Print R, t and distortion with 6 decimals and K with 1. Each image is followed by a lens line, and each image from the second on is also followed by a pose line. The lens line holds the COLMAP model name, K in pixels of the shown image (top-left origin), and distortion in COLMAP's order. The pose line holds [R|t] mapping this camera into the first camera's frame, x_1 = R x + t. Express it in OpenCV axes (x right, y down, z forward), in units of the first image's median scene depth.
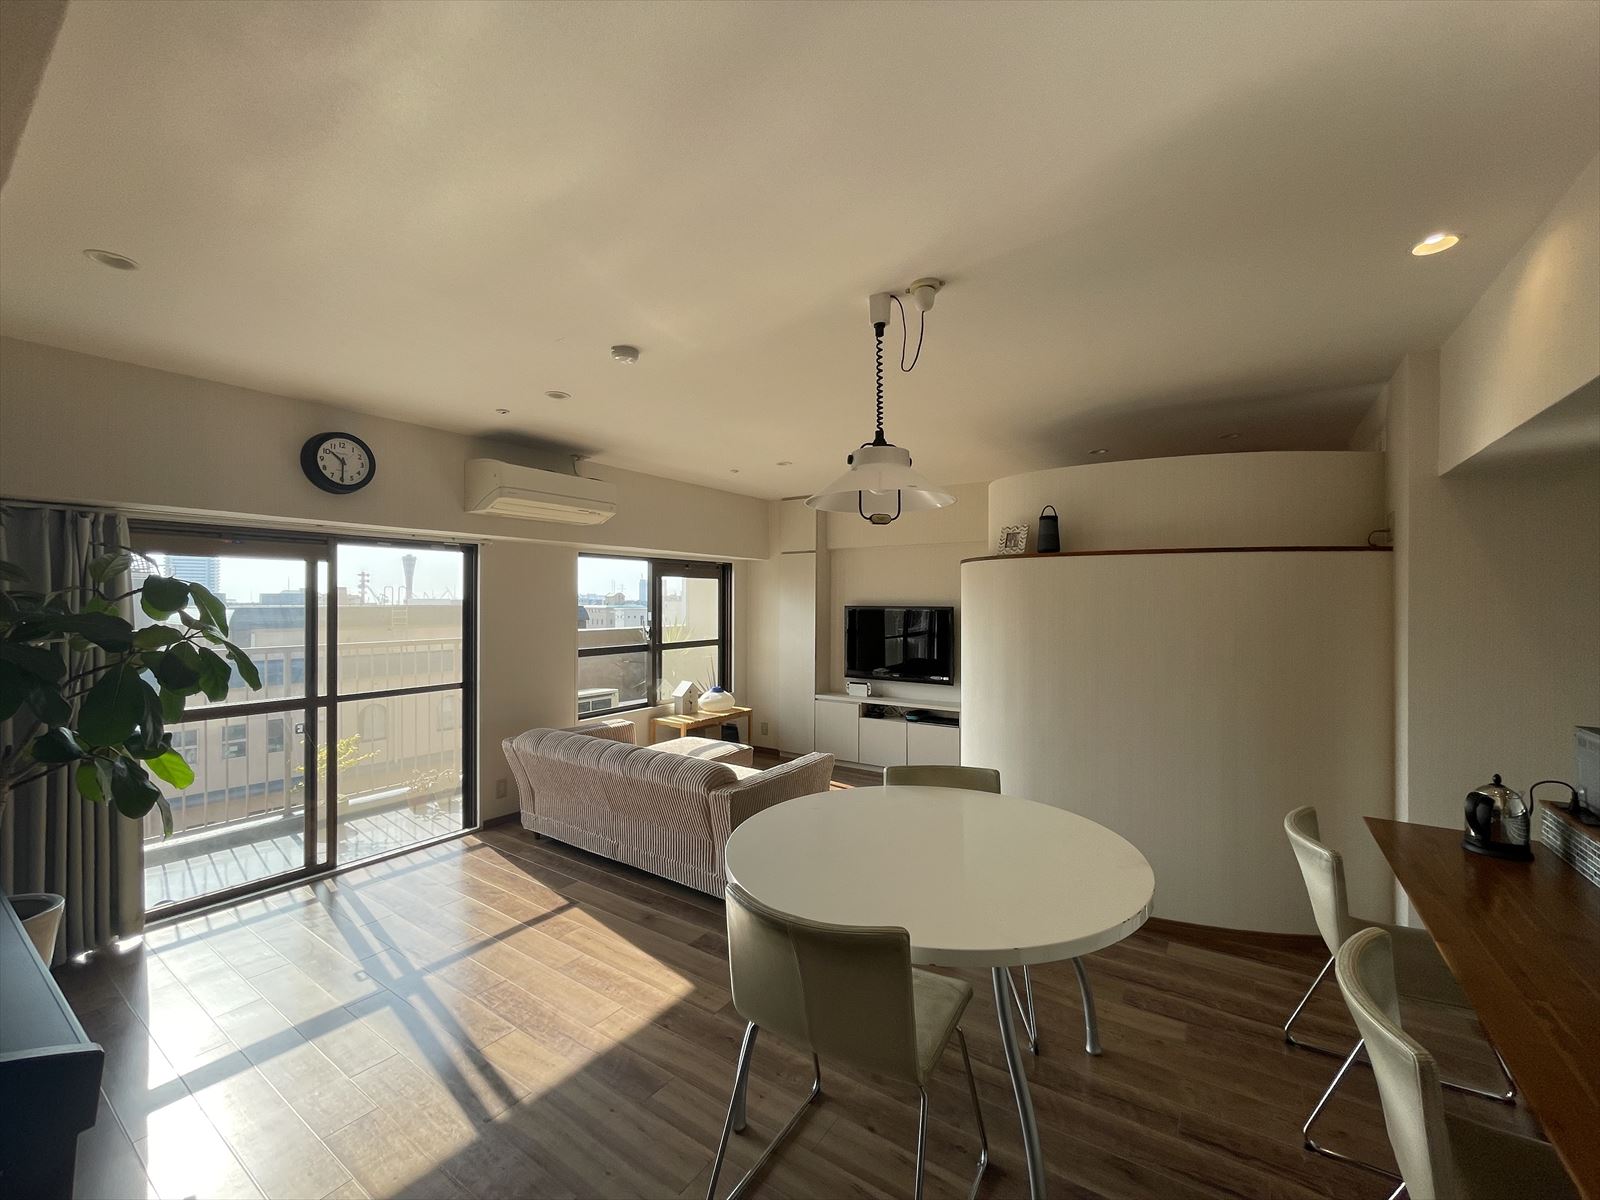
lens RADIAL K [[649.2, 0, 802.8], [0, 649.2, 601.9], [0, 0, 1]] dist [0.000988, 0.000333]
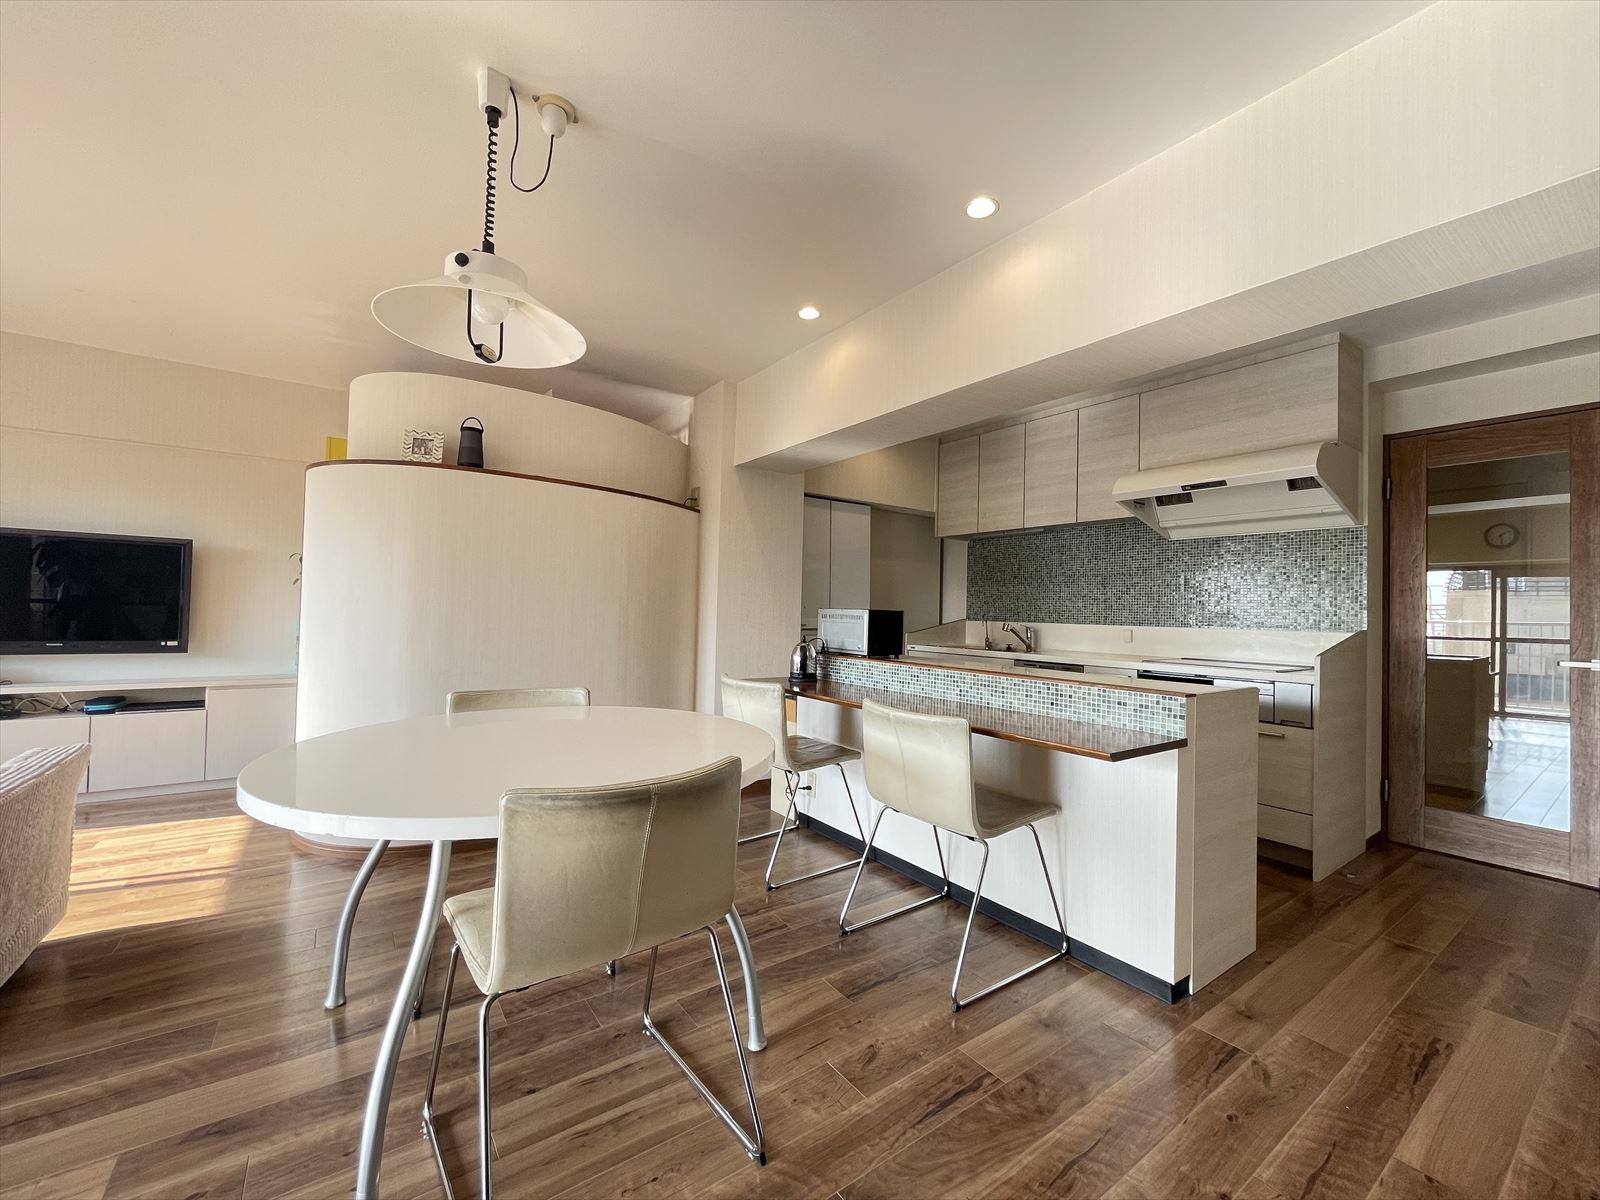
lens RADIAL K [[649.2, 0, 798.9], [0, 649.2, 600.7], [0, 0, 1]] dist [0.000988, 0.000333]
pose [[0.354010, 0.015969, 0.935105, -0.316336], [-0.020384, 0.999748, -0.009356, 0.112569], [-0.935020, -0.015749, 0.354246, 0.233870]]
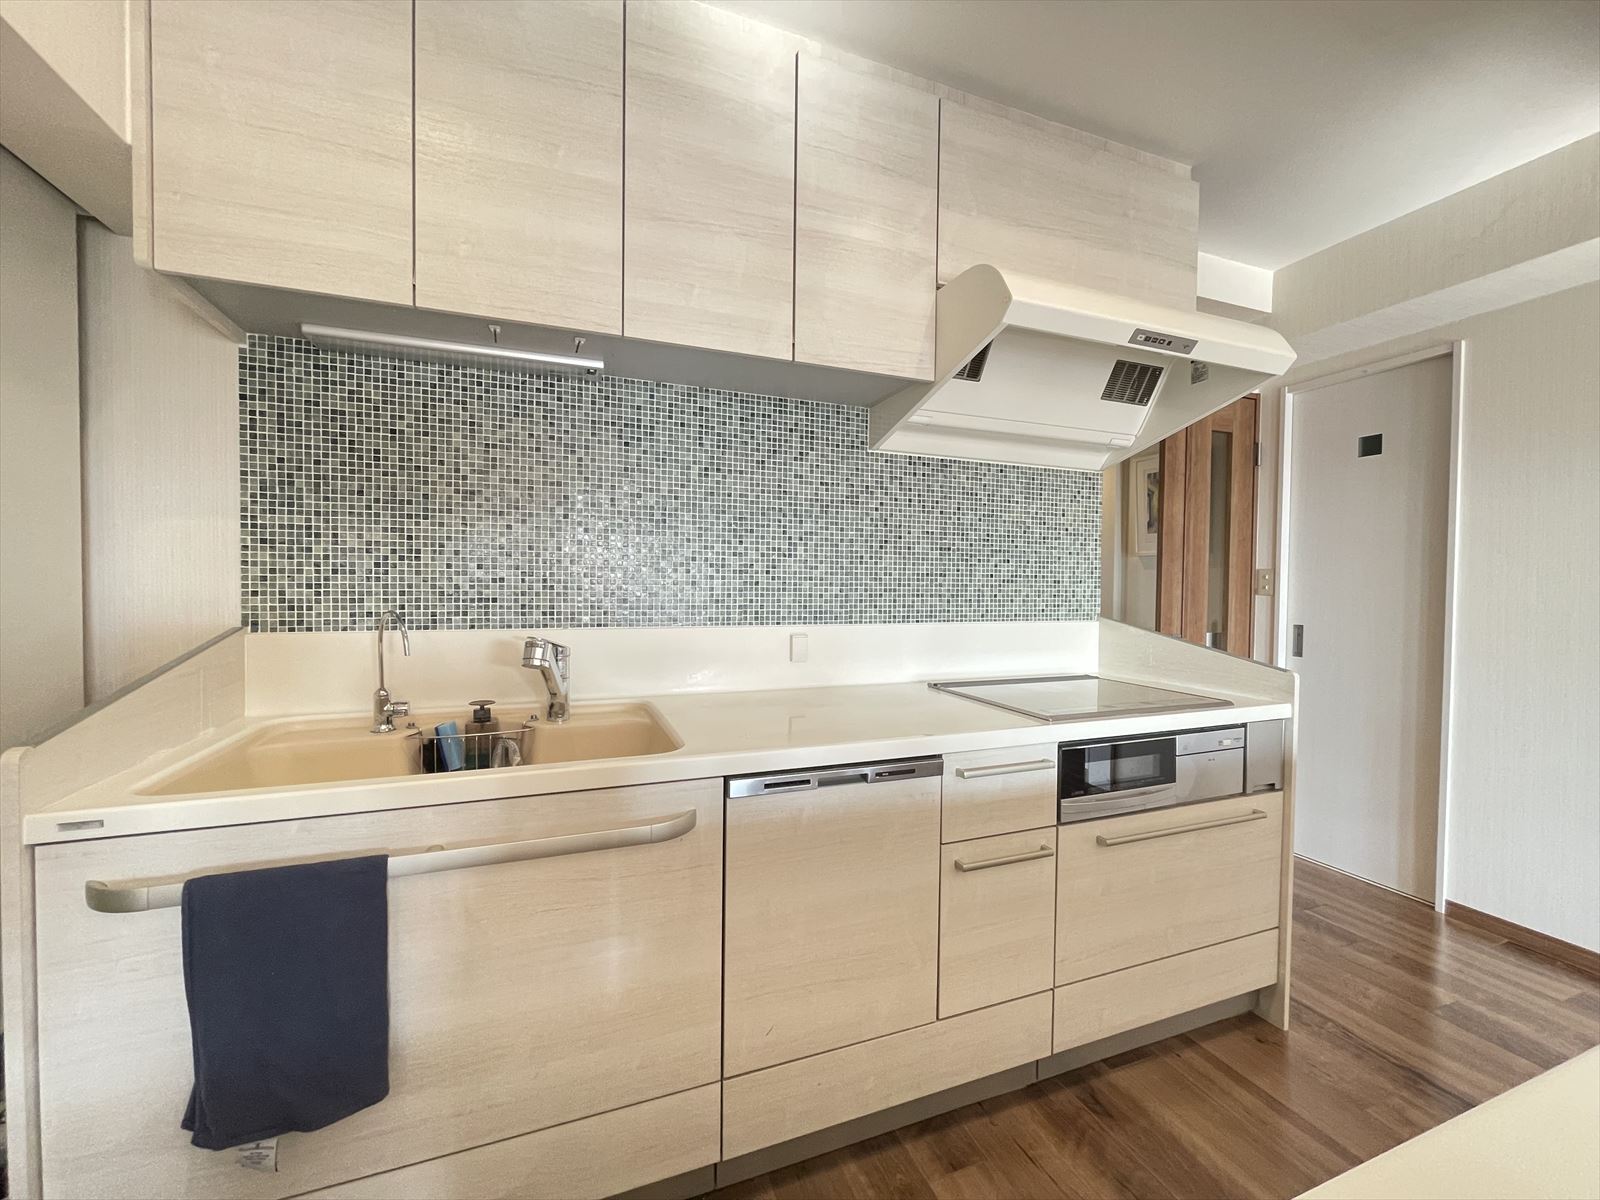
lens RADIAL K [[649.2, 0, 801.9], [0, 649.2, 598.5], [0, 0, 1]] dist [0.000988, 0.000333]
pose [[-0.821027, -0.018810, 0.570580, 0.789122], [-0.011593, 0.999800, 0.016279, 0.102658], [-0.570772, 0.006751, -0.821081, 0.566939]]
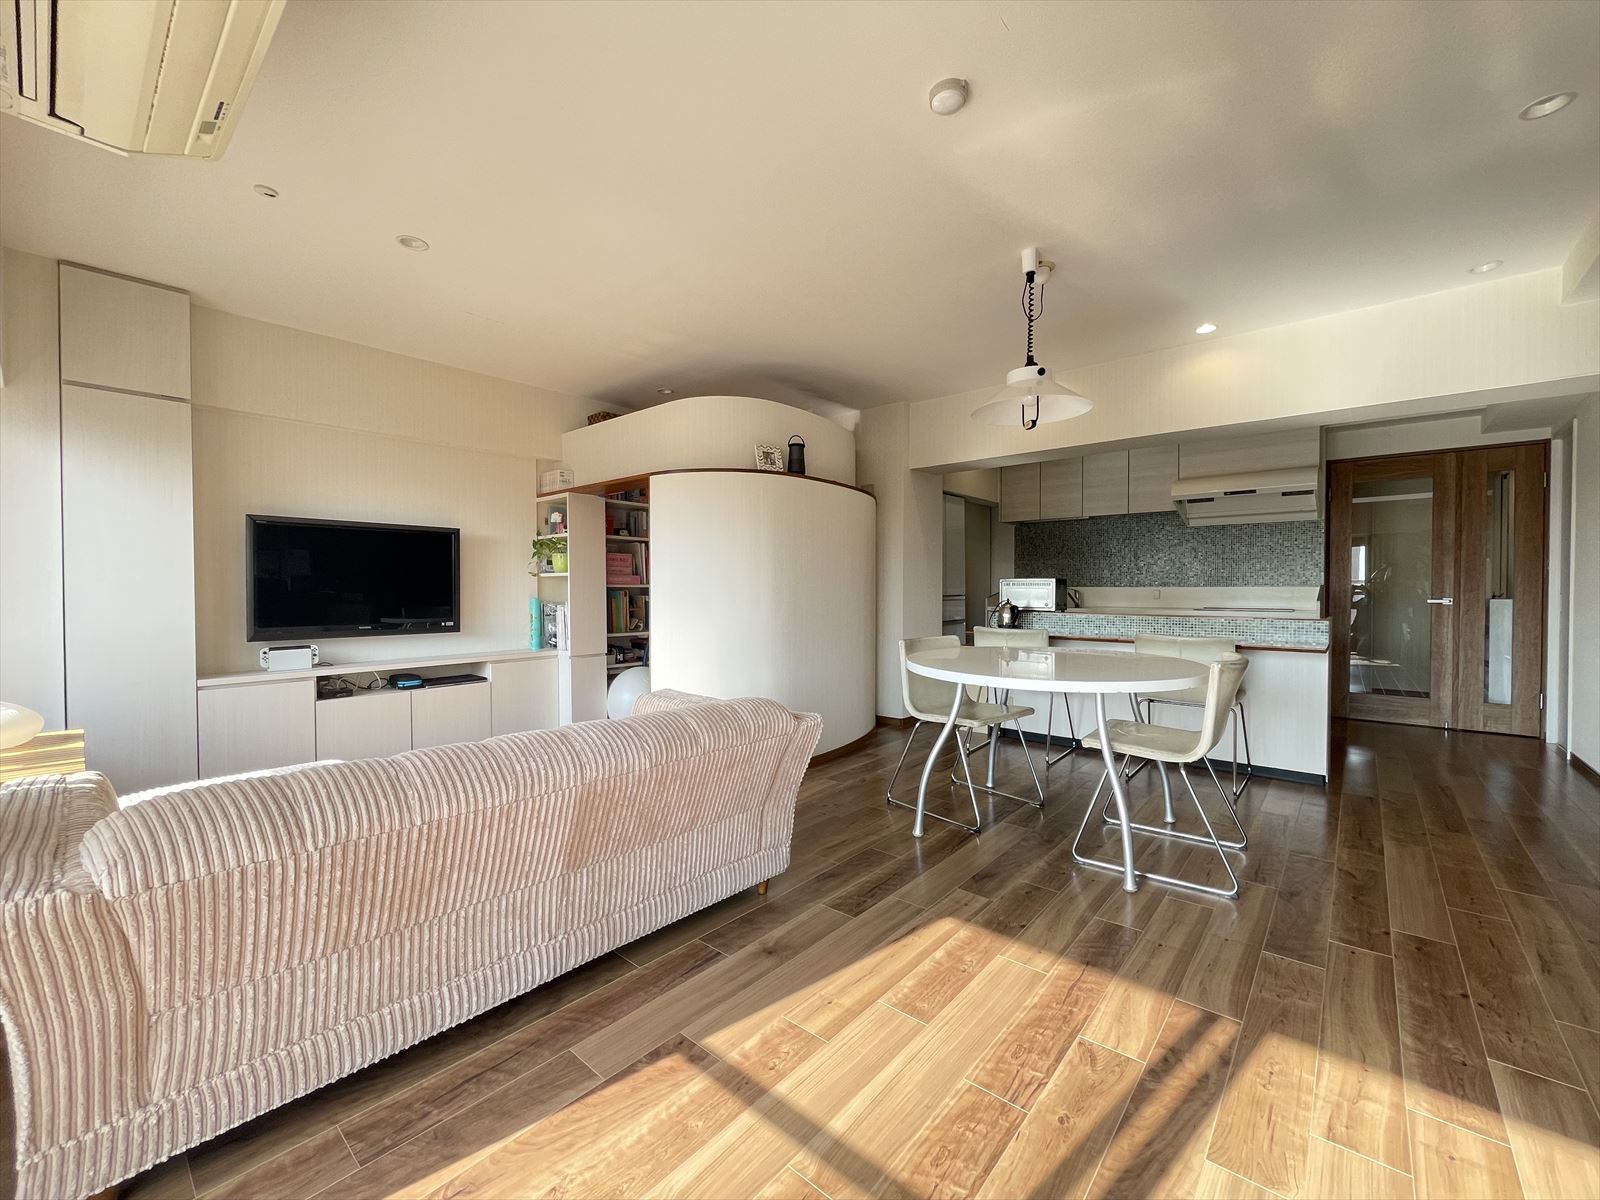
lens RADIAL K [[649.2, 0, 804.9], [0, 649.2, 595.3], [0, 0, 1]] dist [0.000988, 0.000333]
pose [[0.119464, -0.018886, 0.992659, -0.804204], [0.002906, 0.999821, 0.018672, 0.123119], [-0.992834, 0.000654, 0.119498, 0.843208]]
